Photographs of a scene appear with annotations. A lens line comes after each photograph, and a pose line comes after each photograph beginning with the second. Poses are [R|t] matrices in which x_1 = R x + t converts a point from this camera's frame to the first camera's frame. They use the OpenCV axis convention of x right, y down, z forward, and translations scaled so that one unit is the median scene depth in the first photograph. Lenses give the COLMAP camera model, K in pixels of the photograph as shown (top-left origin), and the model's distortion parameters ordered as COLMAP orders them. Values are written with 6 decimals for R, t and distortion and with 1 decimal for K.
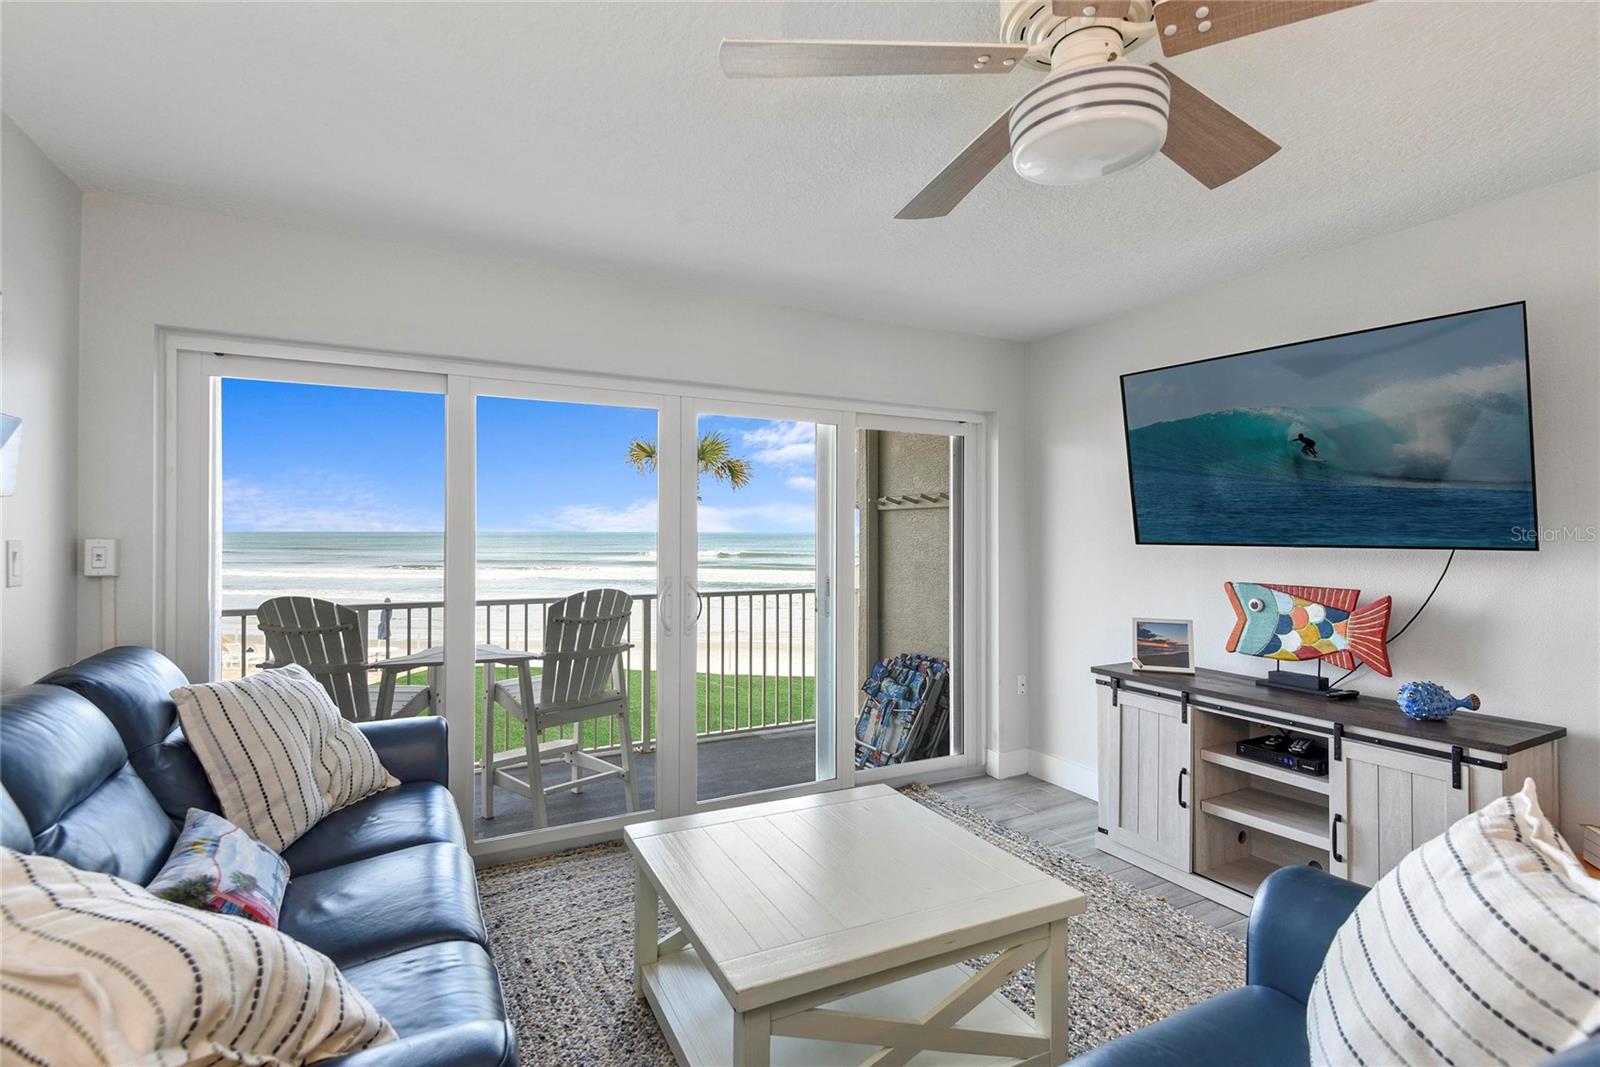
lens RADIAL K [[768.8, 0, 806.1], [0, 768.8, 531.2], [0, 0, 1]] dist [0.024368, -0.009204]
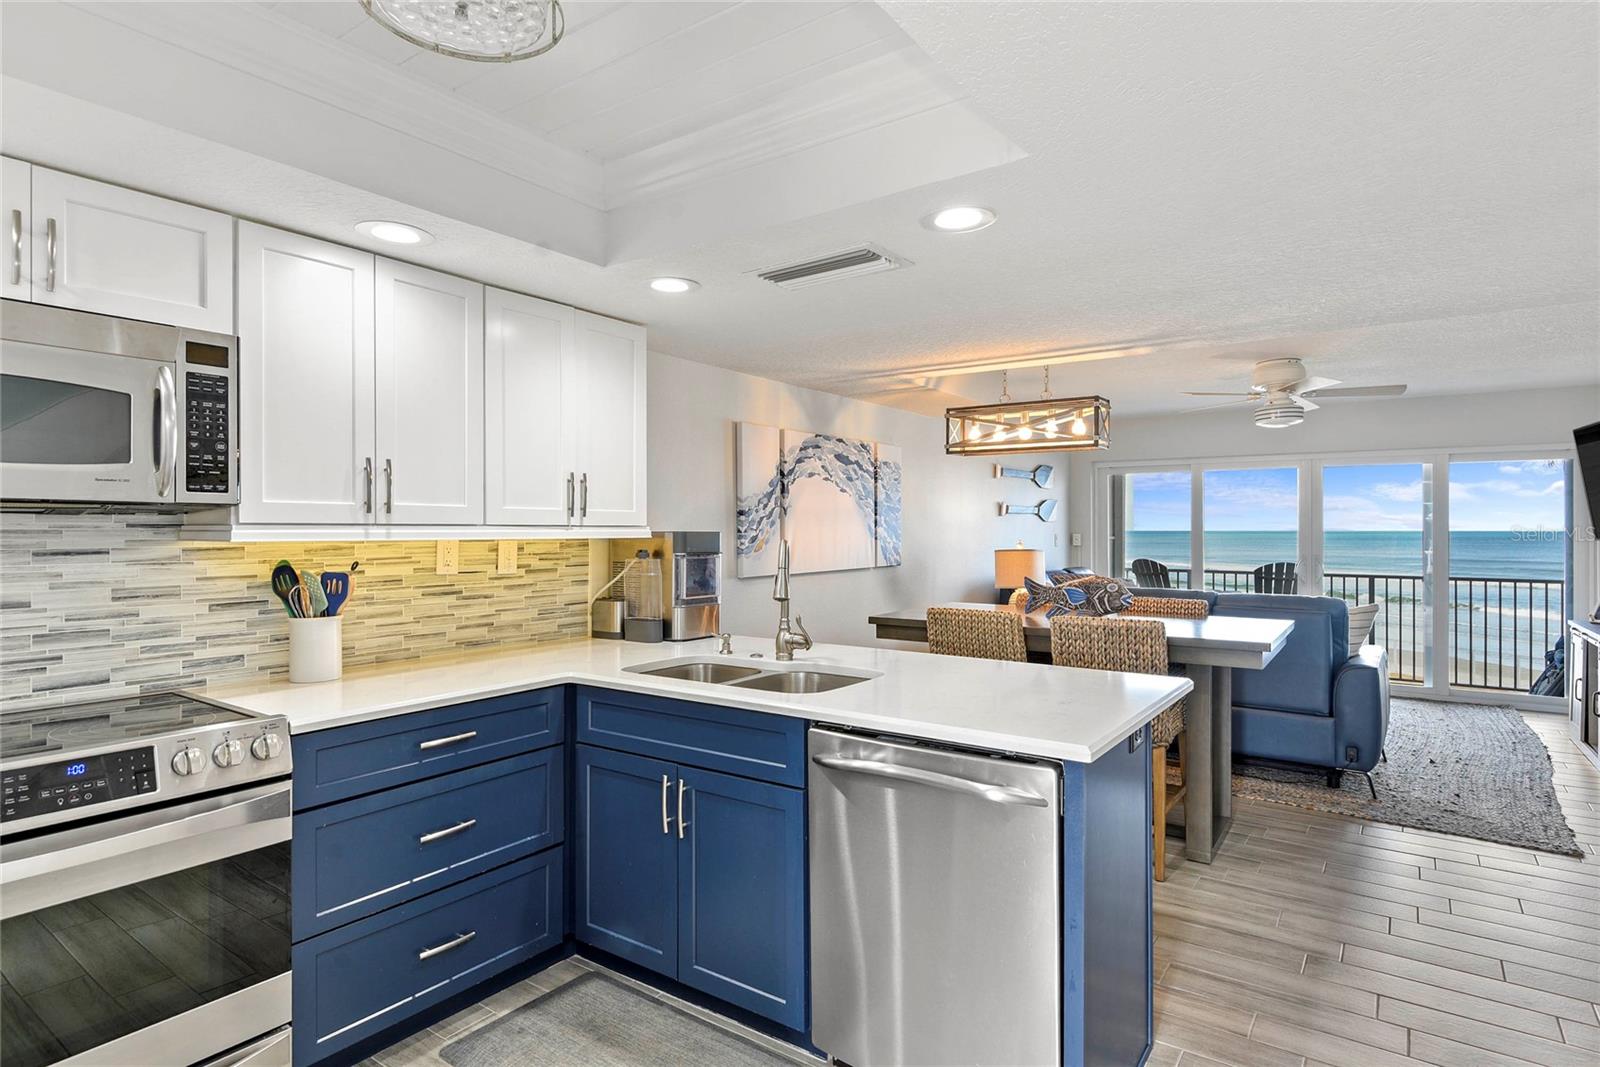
lens RADIAL K [[848.6, 0, 802.3], [0, 848.6, 531.0], [0, 0, 1]] dist [0.028609, -0.015540]
pose [[0.451352, 0.000232, -0.892346, 1.289670], [0.000656, 1.000000, 0.000592, -0.003875], [0.892346, -0.000853, 0.451351, -1.196049]]
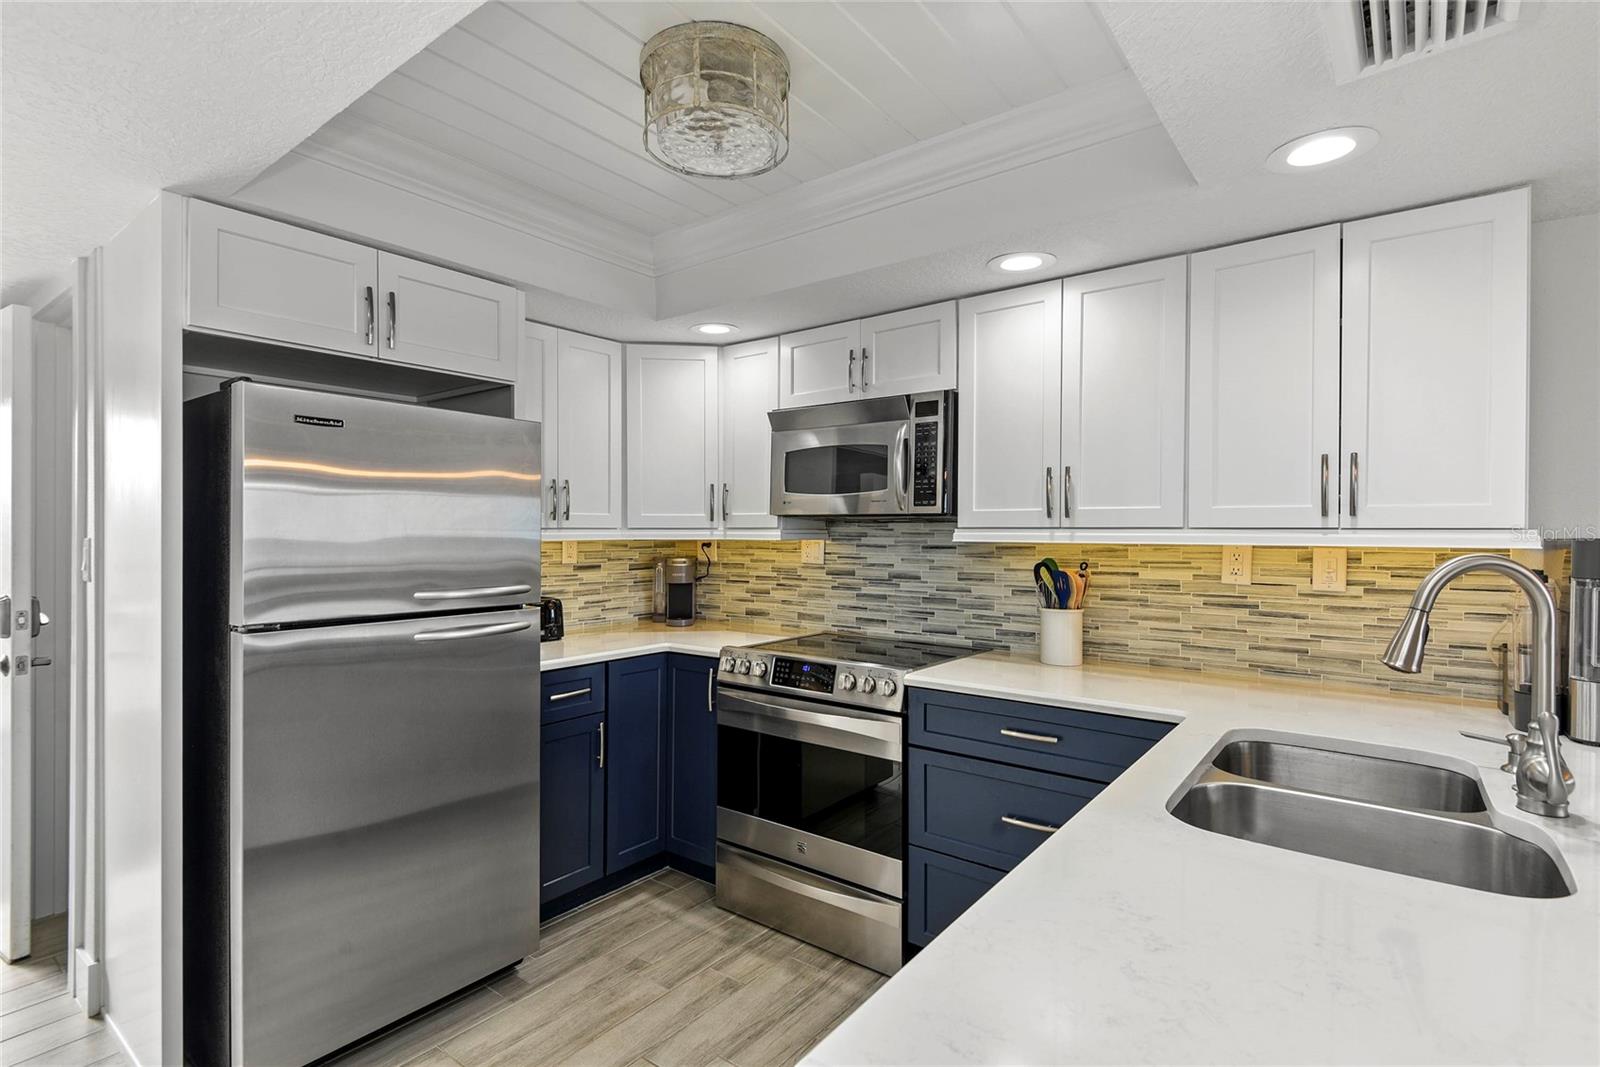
lens RADIAL K [[768.8, 0, 805.1], [0, 768.8, 535.8], [0, 0, 1]] dist [0.024368, -0.009204]
pose [[-0.906697, -0.005406, -0.421749, 0.971540], [-0.006830, 0.999975, 0.001867, -0.001531], [0.421728, 0.004573, -0.906711, -0.607718]]
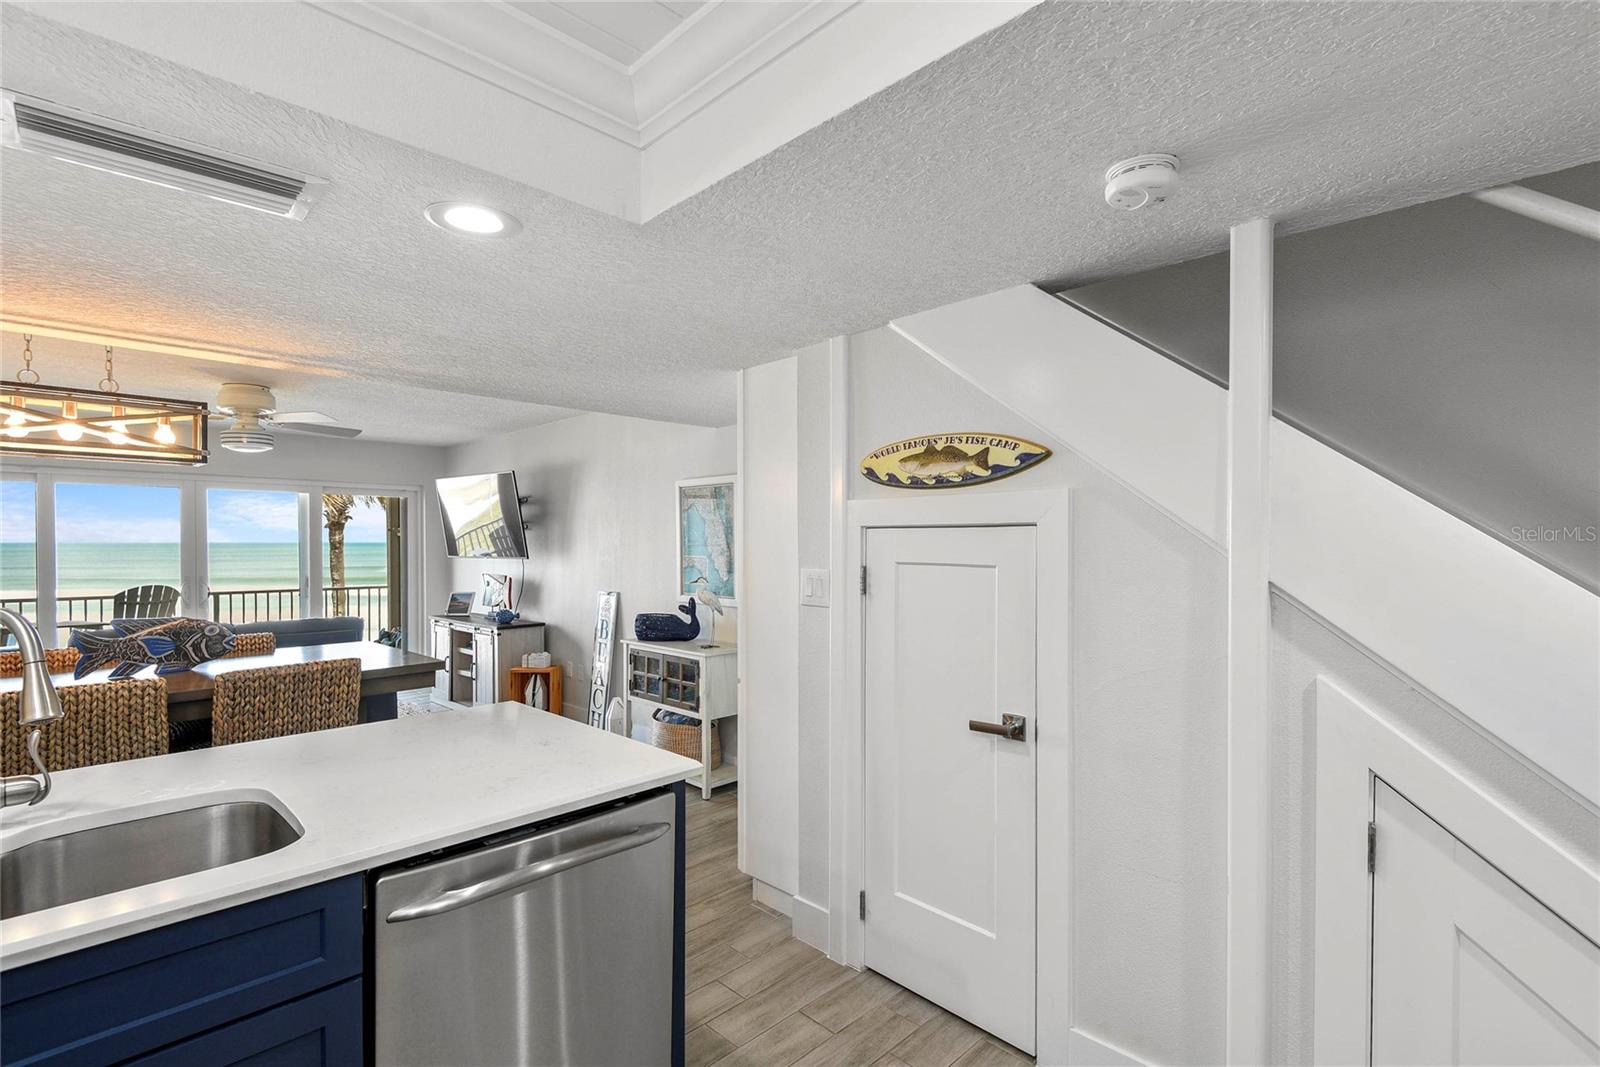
lens RADIAL K [[732.4, 0, 831.6], [0, 732.4, 546.7], [0, 0, 1]] dist [-0.015024, -0.000541]
pose [[0.942603, -0.006661, 0.333850, 0.800868], [0.003356, 0.999940, 0.010475, -0.031365], [-0.333900, -0.008753, 0.942568, -1.336857]]
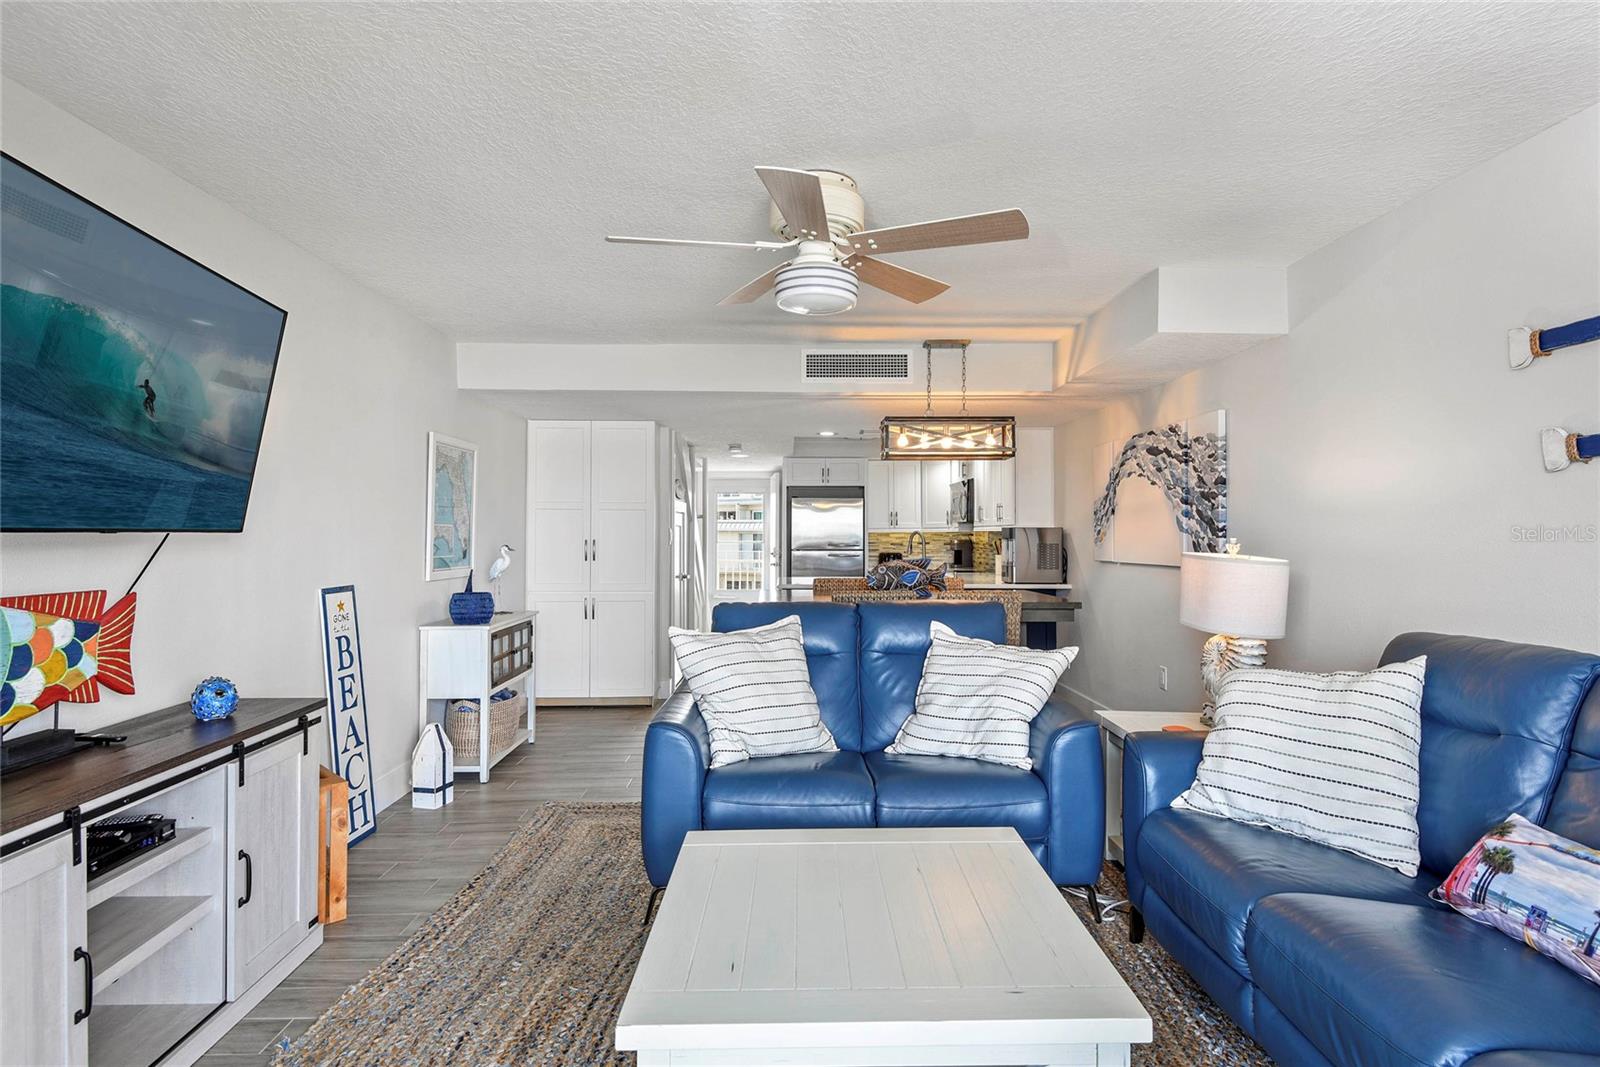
lens RADIAL K [[848.6, 0, 787.5], [0, 848.6, 505.5], [0, 0, 1]] dist [0.028609, -0.015540]
pose [[-0.885593, 0.012790, 0.464286, -0.225576], [-0.003630, 0.999400, -0.034455, 0.018104], [-0.464447, -0.032198, -0.885015, 1.275902]]
